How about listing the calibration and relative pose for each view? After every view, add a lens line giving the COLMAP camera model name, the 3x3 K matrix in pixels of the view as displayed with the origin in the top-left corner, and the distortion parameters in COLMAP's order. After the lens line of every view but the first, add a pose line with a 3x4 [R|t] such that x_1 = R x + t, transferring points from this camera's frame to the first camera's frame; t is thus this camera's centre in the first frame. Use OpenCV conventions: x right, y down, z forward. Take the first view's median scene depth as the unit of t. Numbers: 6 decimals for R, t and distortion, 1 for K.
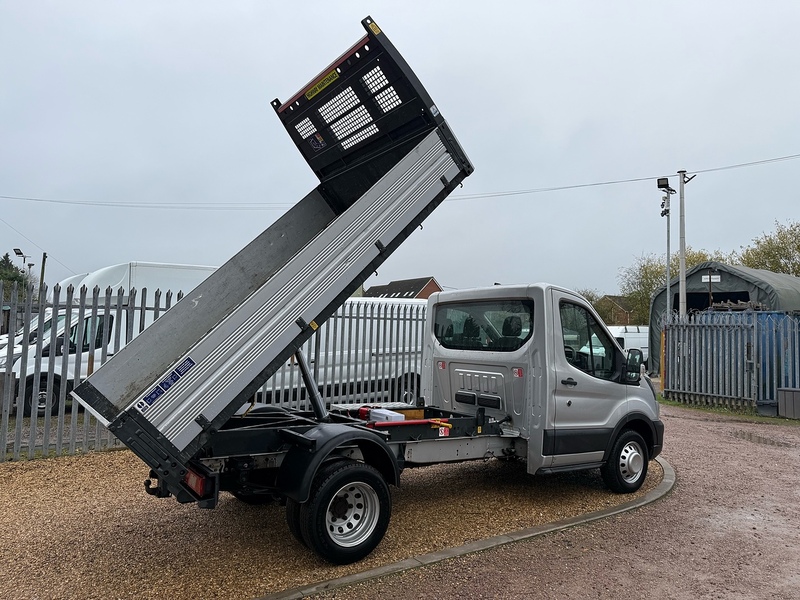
lens RADIAL K [[561.8, 0, 379.0], [0, 561.8, 282.1], [0, 0, 1]] dist [0.038979, -0.050385]
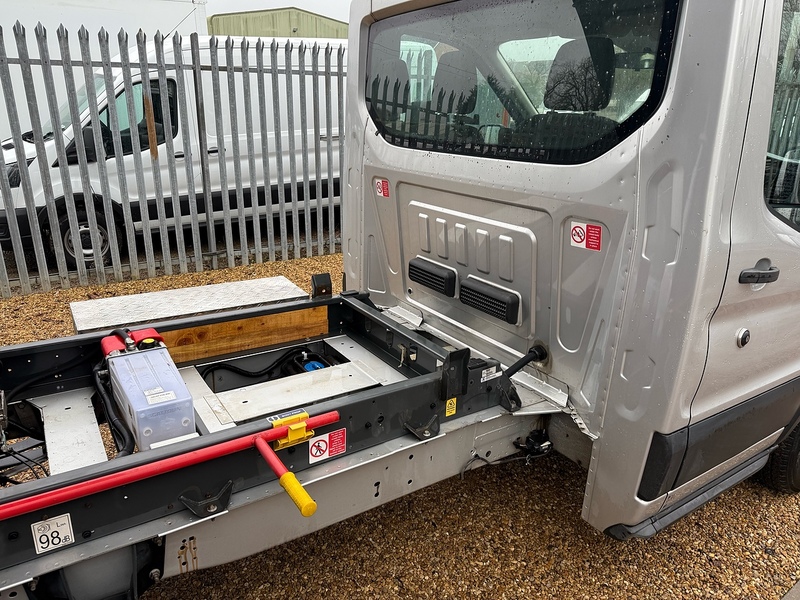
lens RADIAL K [[561.8, 0, 397.3], [0, 561.8, 291.9], [0, 0, 1]] dist [0.038979, -0.050385]
pose [[0.999979, -0.003113, -0.005735, 0.134106], [0.005178, 0.913327, 0.407195, 0.057719], [0.003971, -0.407216, 0.913323, 0.652030]]
